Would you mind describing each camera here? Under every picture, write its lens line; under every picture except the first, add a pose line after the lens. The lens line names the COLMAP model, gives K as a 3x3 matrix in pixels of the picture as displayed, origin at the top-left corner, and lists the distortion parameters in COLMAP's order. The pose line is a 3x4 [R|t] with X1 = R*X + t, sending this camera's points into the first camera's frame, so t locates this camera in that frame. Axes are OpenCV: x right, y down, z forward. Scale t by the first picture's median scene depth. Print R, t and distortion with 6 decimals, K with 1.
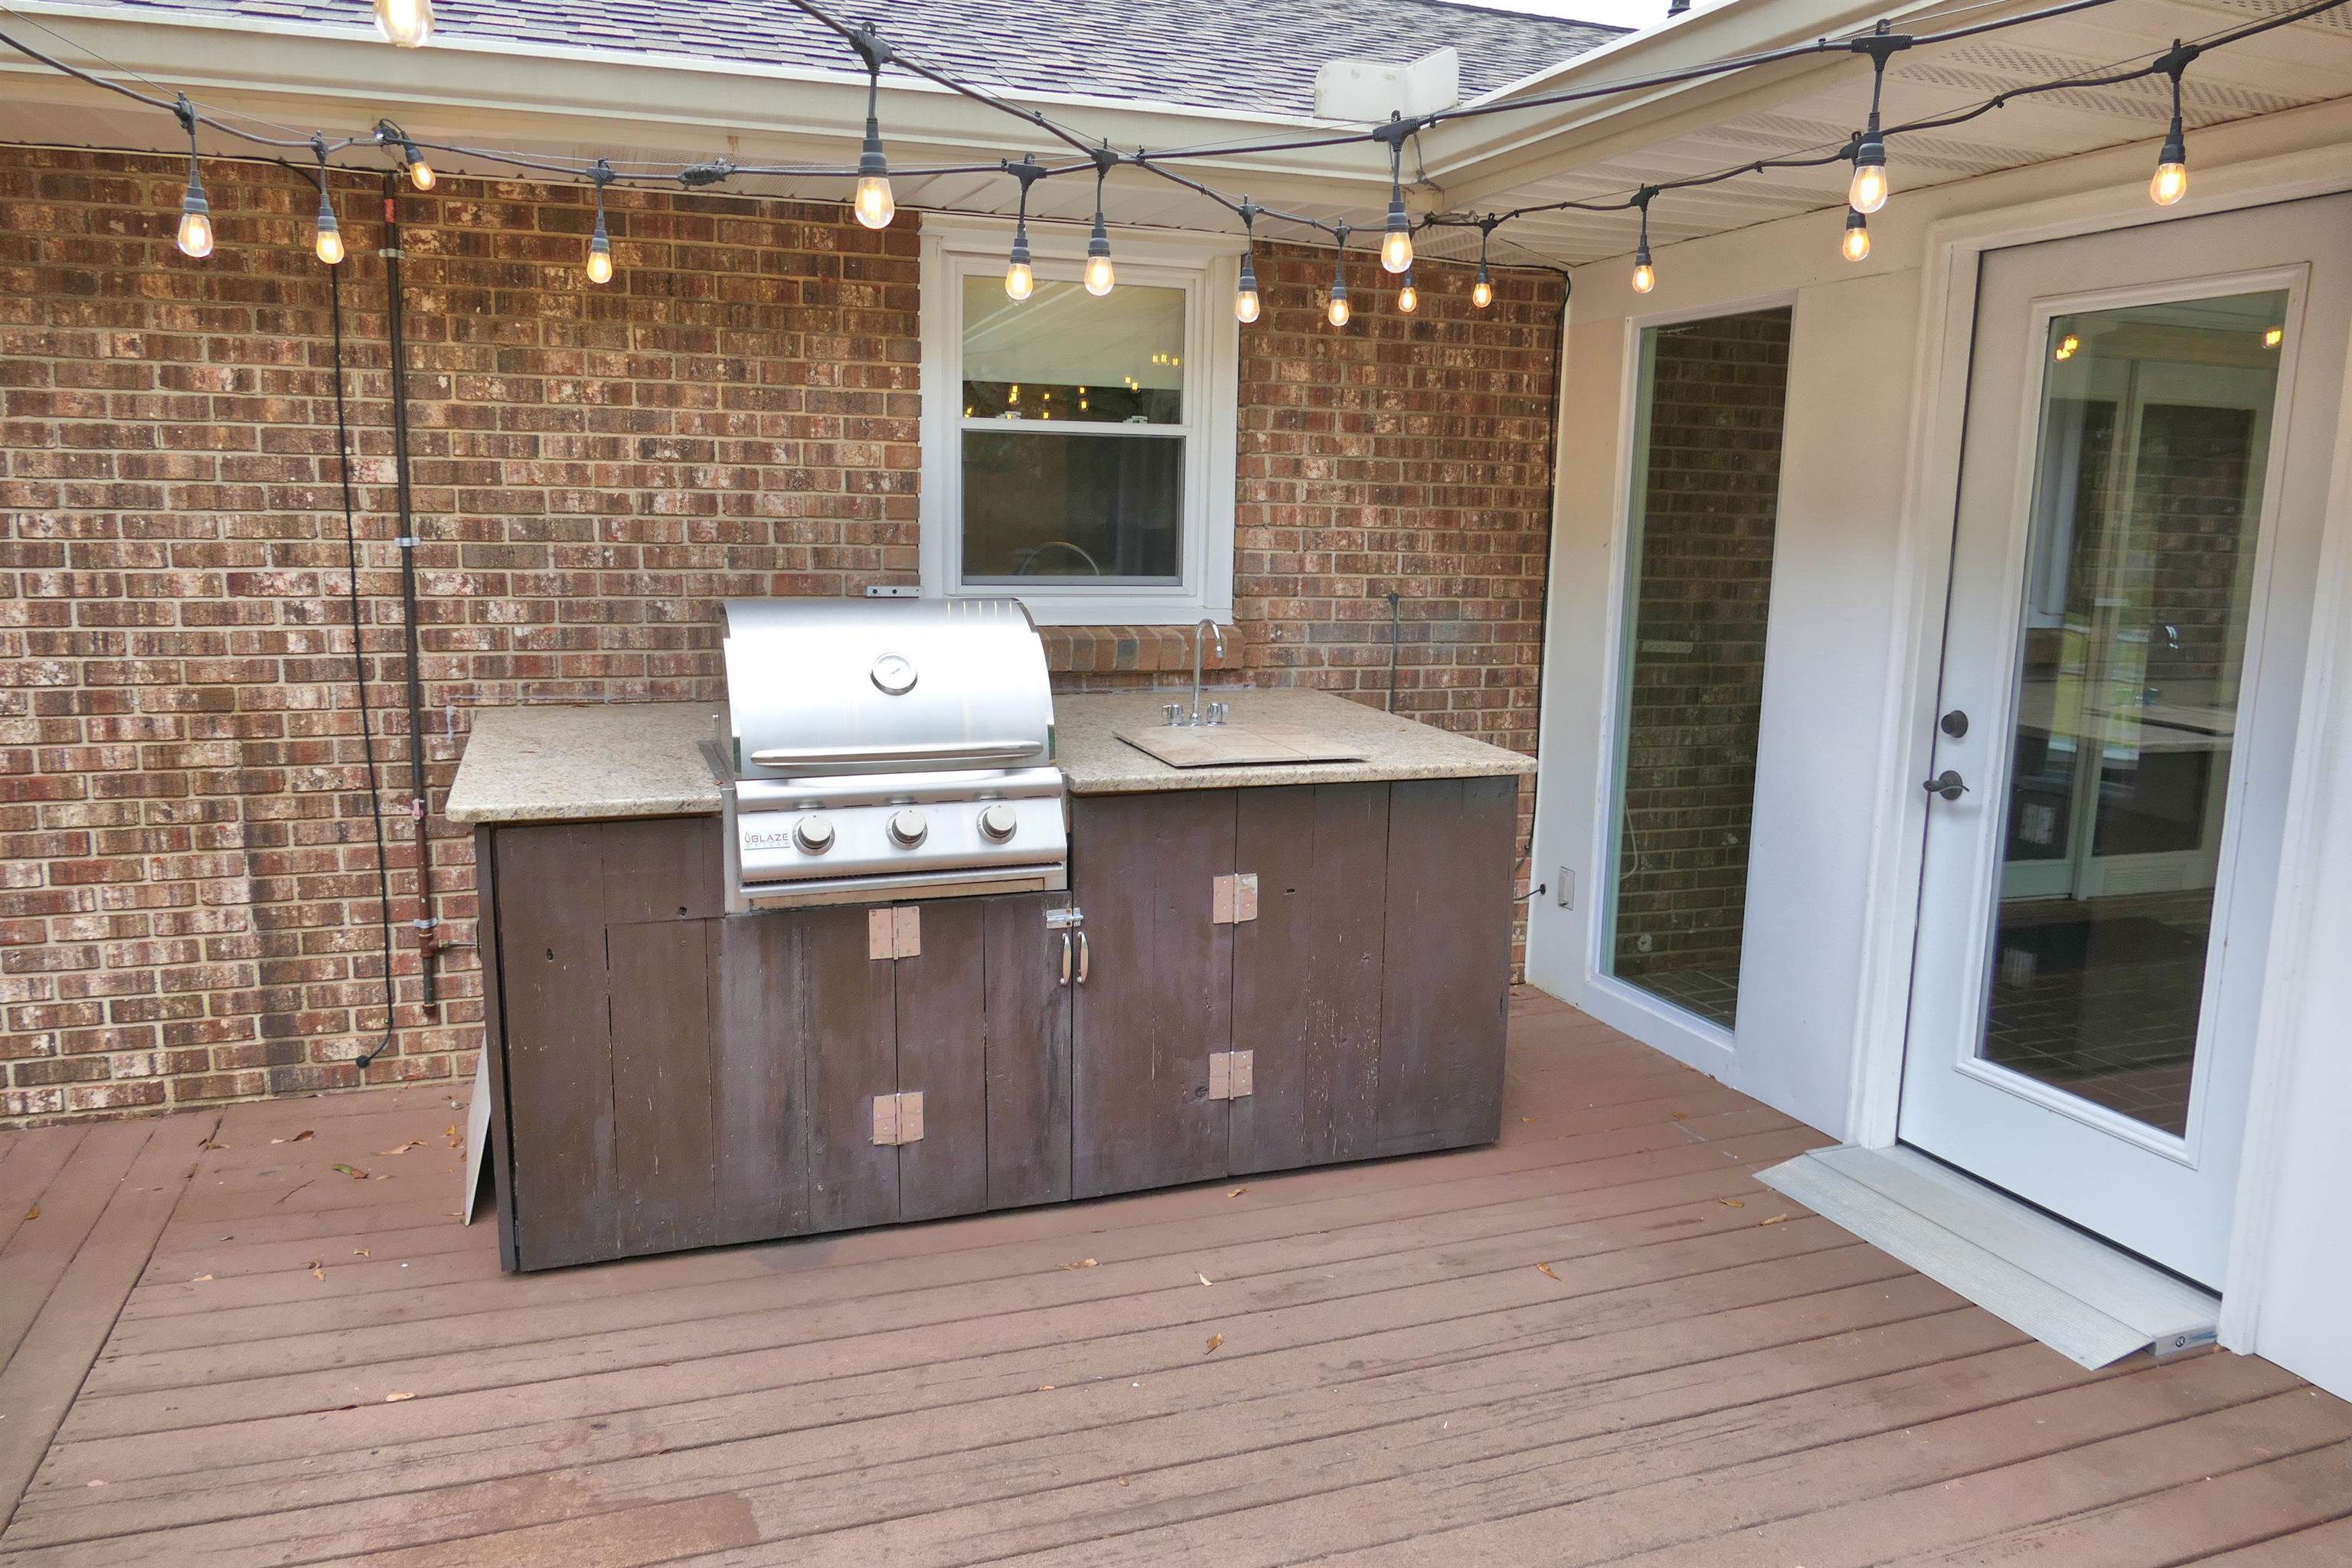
lens RADIAL K [[1667.7, 0, 1176.0], [0, 1667.7, 781.7], [0, 0, 1]] dist [0.004860, -0.002031]
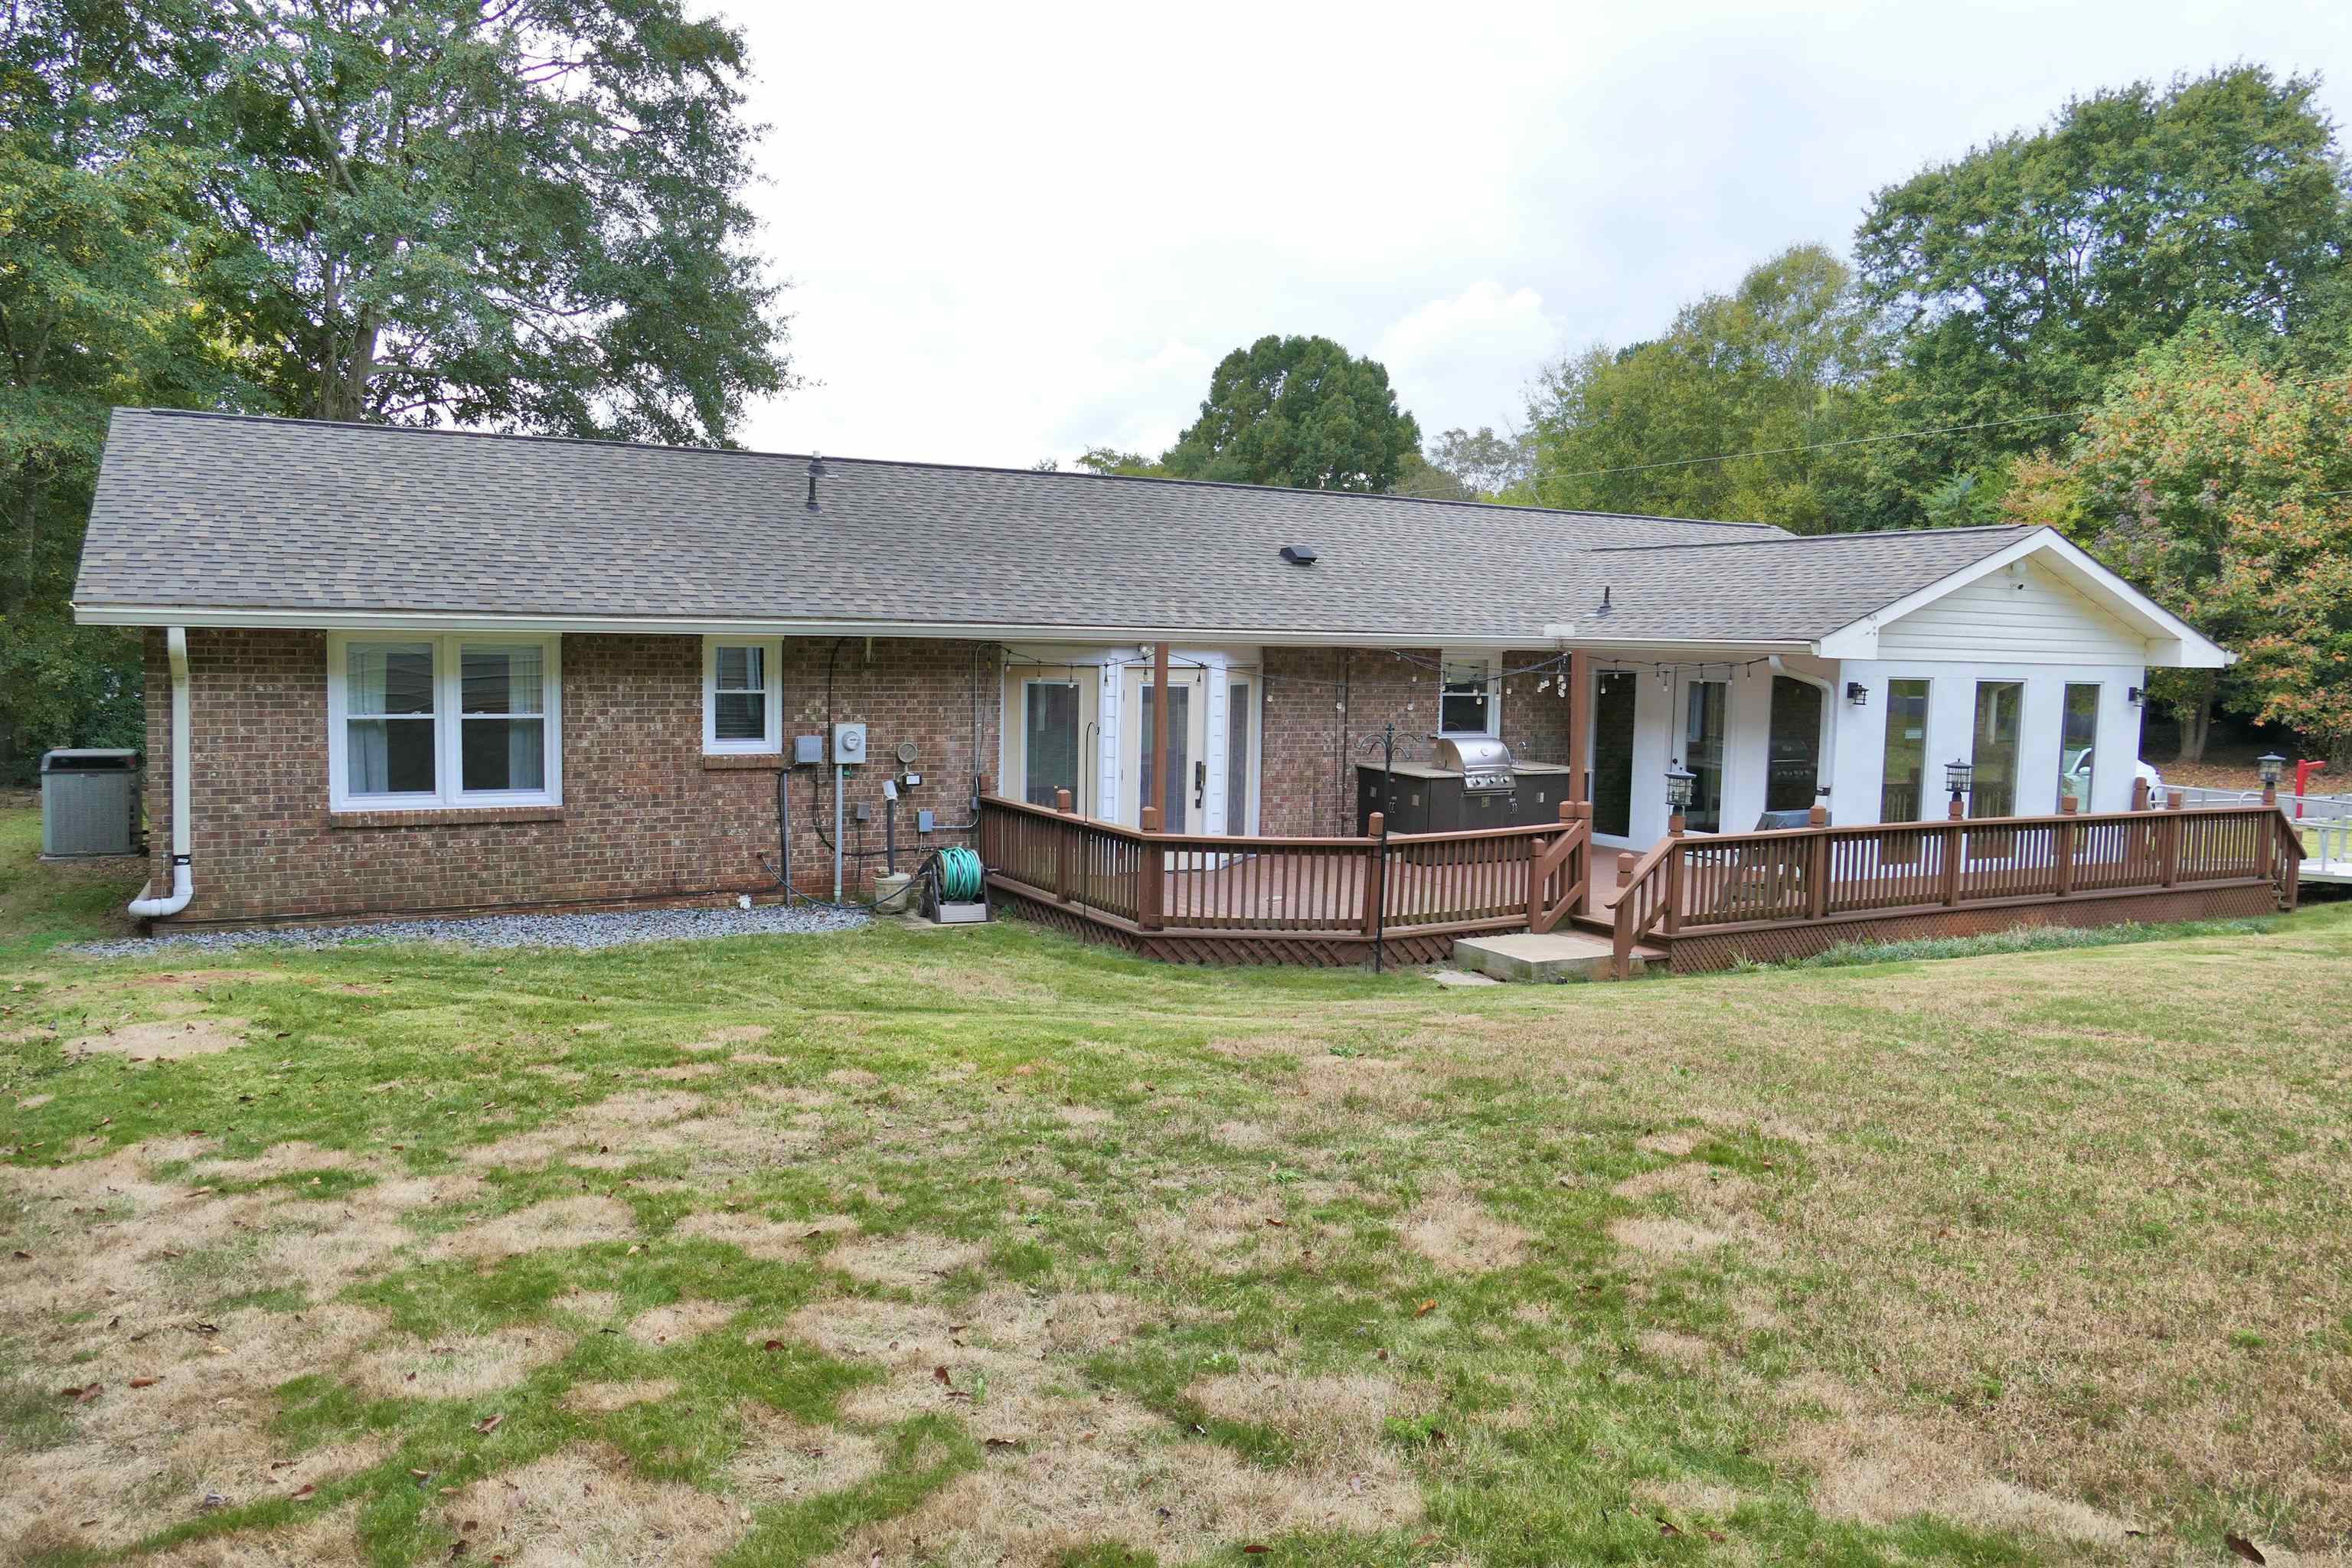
lens RADIAL K [[1667.7, 0, 1176.1], [0, 1667.7, 783.9], [0, 0, 1]] dist [0.004860, -0.002031]
pose [[0.985557, -0.010065, 0.169042, -1.624721], [0.023879, 0.996518, -0.079886, 0.348089], [-0.167650, 0.082769, 0.982366, -3.201117]]
